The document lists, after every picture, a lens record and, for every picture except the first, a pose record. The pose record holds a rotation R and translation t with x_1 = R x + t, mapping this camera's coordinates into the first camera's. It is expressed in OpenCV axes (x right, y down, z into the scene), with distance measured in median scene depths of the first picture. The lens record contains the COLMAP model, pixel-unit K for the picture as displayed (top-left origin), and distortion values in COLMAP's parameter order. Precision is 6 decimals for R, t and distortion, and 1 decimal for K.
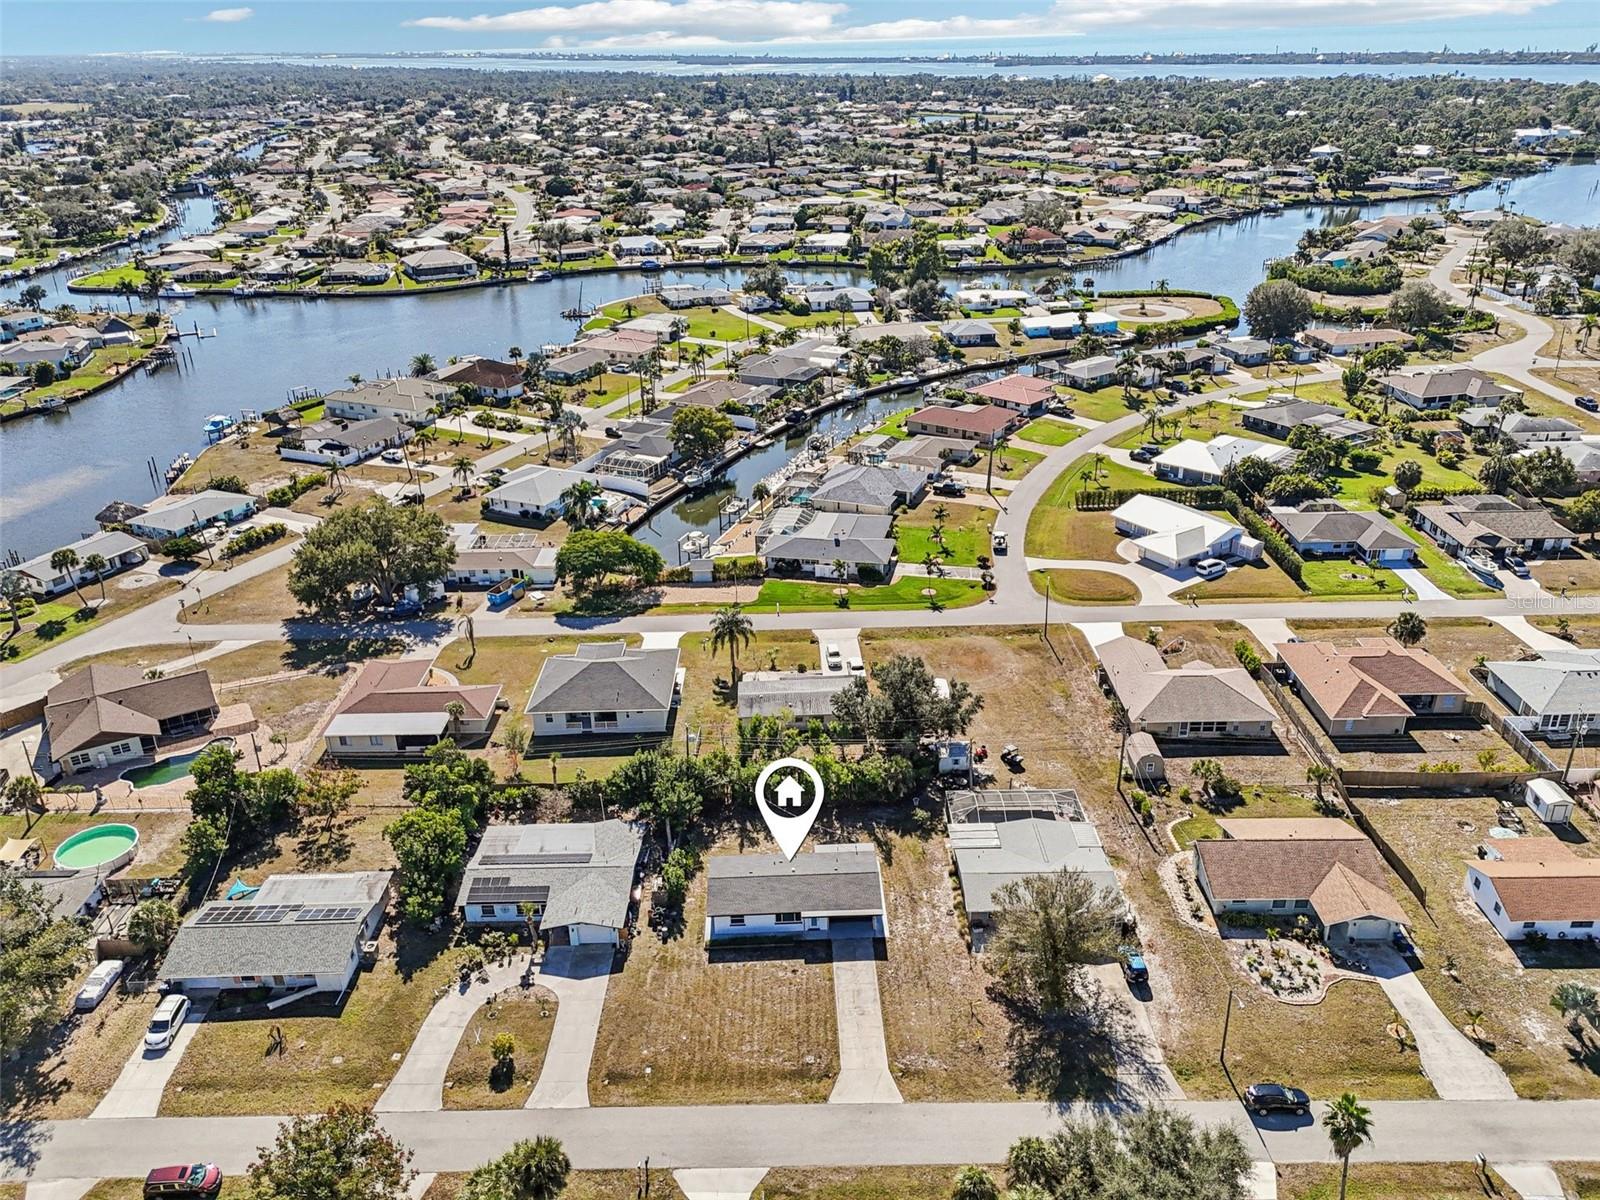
lens RADIAL K [[1220.2, 0, 790.3], [0, 1220.2, 599.6], [0, 0, 1]] dist [0.116200, -0.128690]
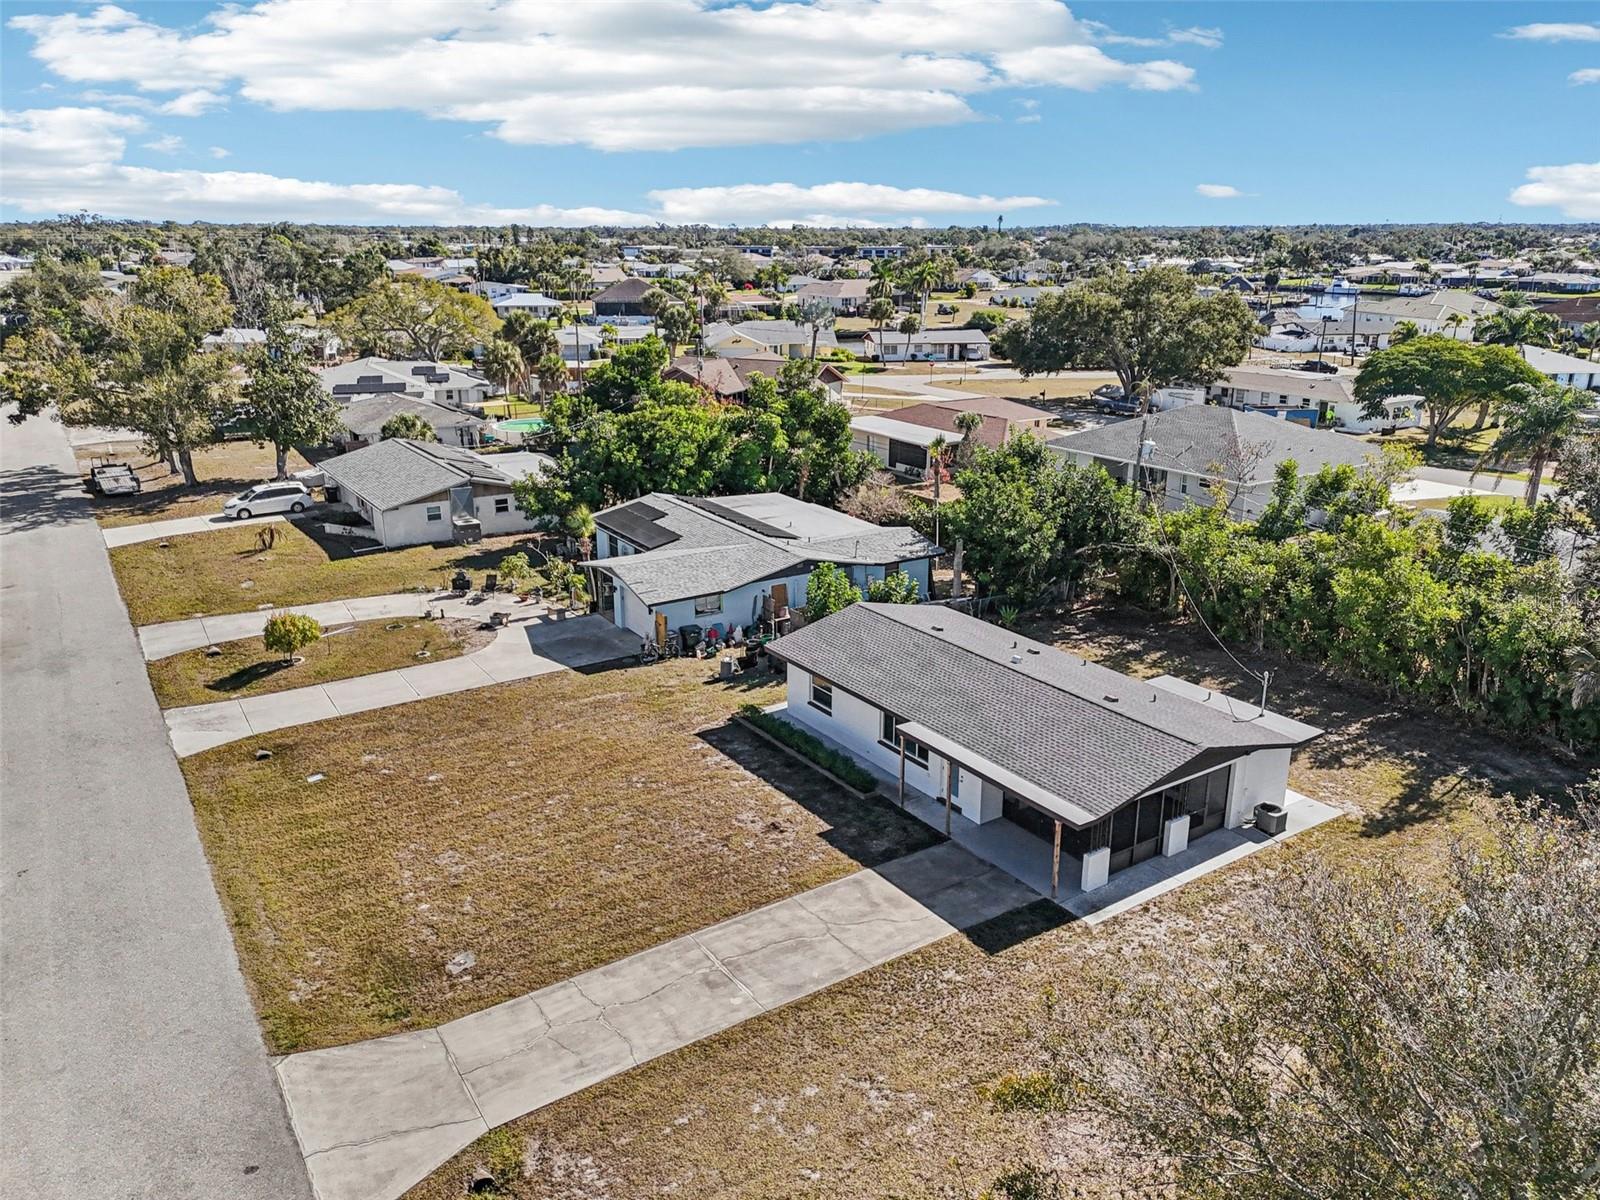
lens RADIAL K [[1176.2, 0, 800.0], [0, 1176.2, 600.0], [0, 0, 1]] dist [0.091207, -0.088690]
pose [[0.542121, 0.271968, -0.795072, 0.153316], [-0.364254, 0.928716, 0.069316, 0.133523], [0.757248, 0.252031, 0.602542, 0.486583]]
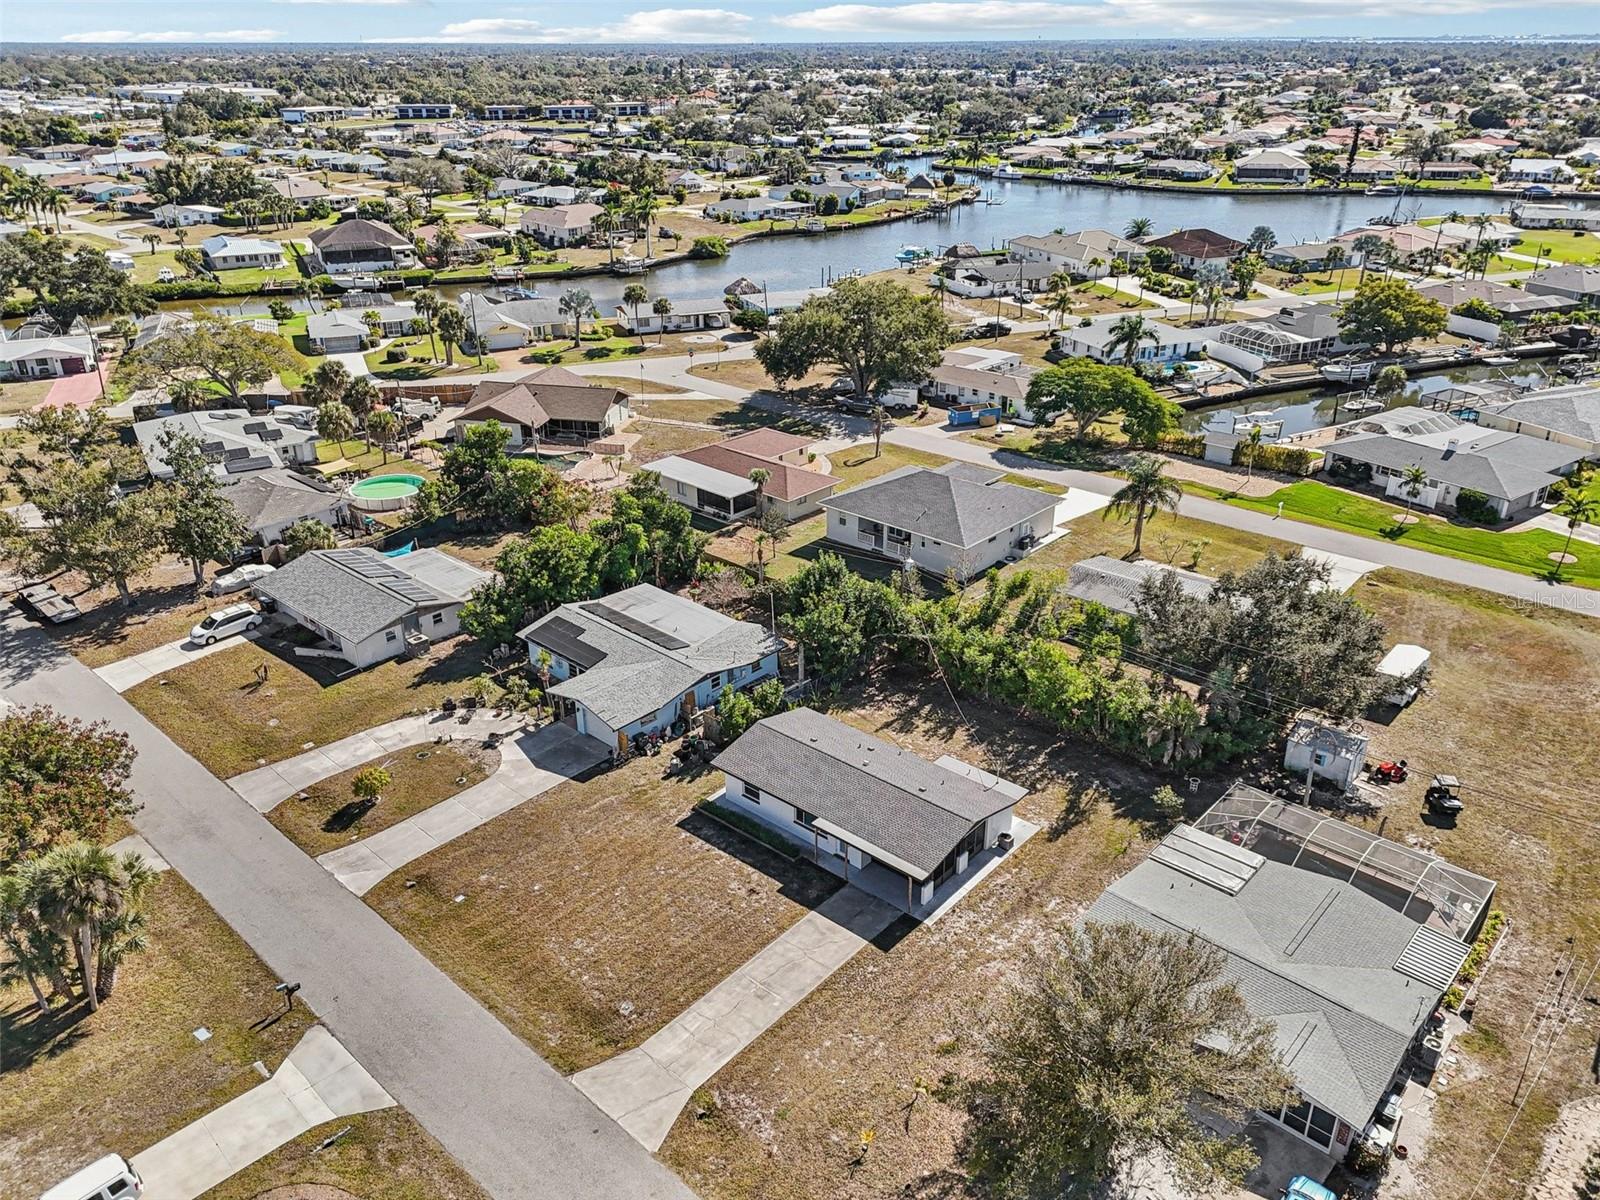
lens RADIAL K [[1176.2, 0, 800.0], [0, 1176.2, 600.0], [0, 0, 1]] dist [0.091207, -0.088690]
pose [[0.738372, 0.303413, -0.602285, 0.203958], [-0.291804, 0.948885, 0.120282, 0.052333], [0.607994, 0.086937, 0.789167, 0.328880]]
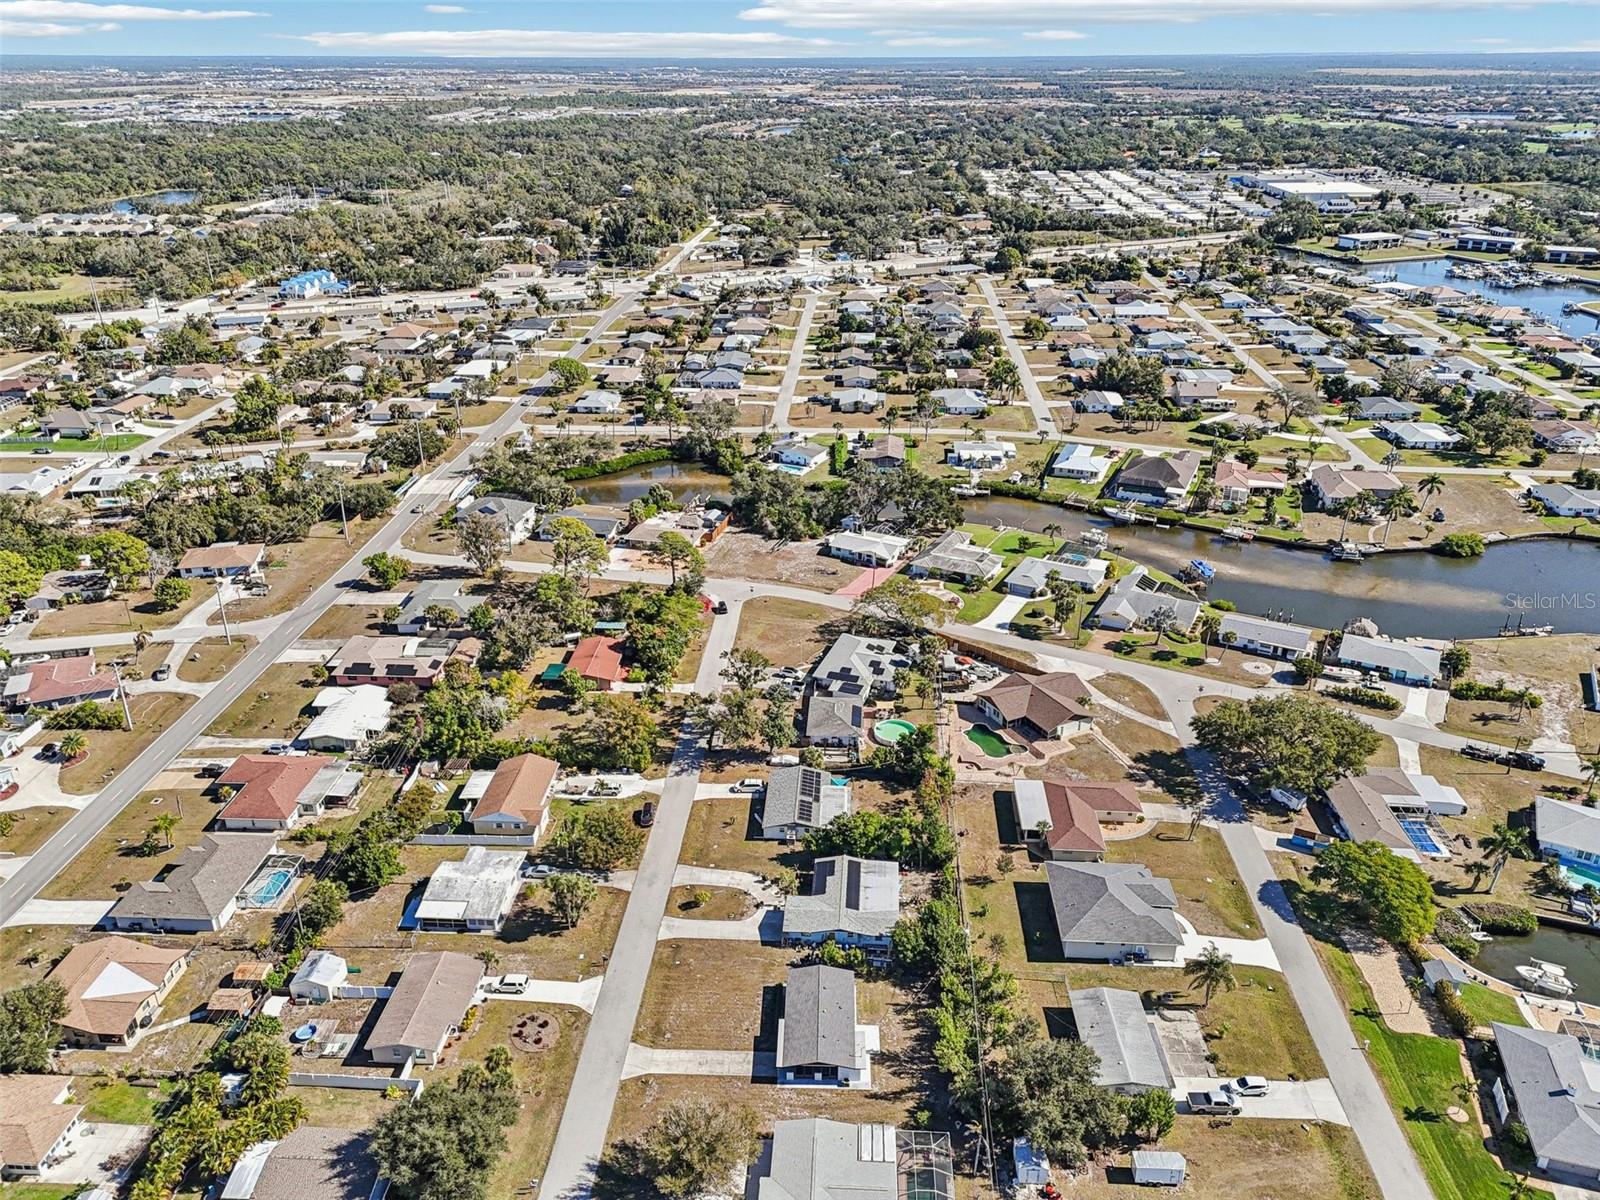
lens RADIAL K [[1176.2, 0, 800.0], [0, 1176.2, 600.0], [0, 0, 1]] dist [0.091207, -0.088690]
pose [[-0.058314, 0.440417, -0.895897, 0.618095], [-0.410661, 0.807395, 0.423640, -0.430542], [0.909922, 0.392614, 0.133780, 0.416426]]
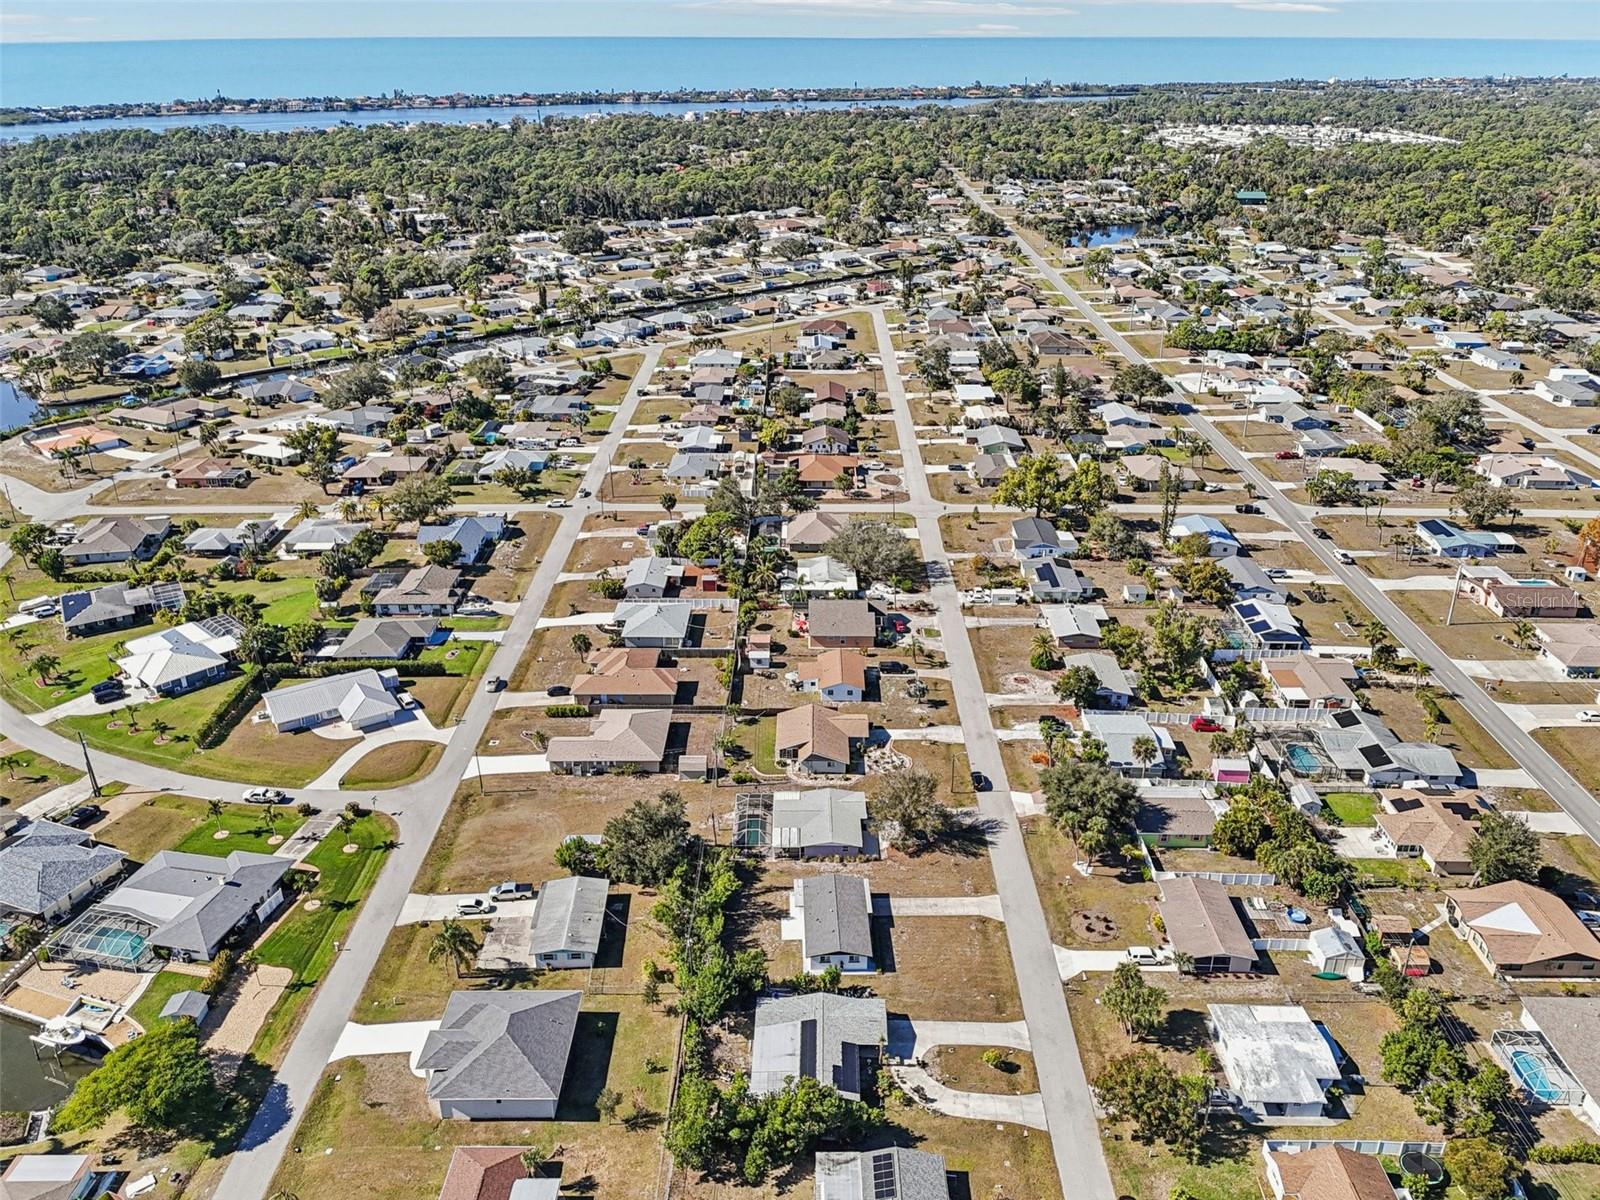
lens RADIAL K [[1267.2, 0, 800.0], [0, 1267.2, 600.0], [0, 0, 1]] dist [0.123932, -0.207448]
pose [[0.010497, -0.399555, 0.916649, -0.789182], [0.427542, 0.830476, 0.357096, -0.405470], [-0.903934, 0.388158, 0.179544, 0.412355]]
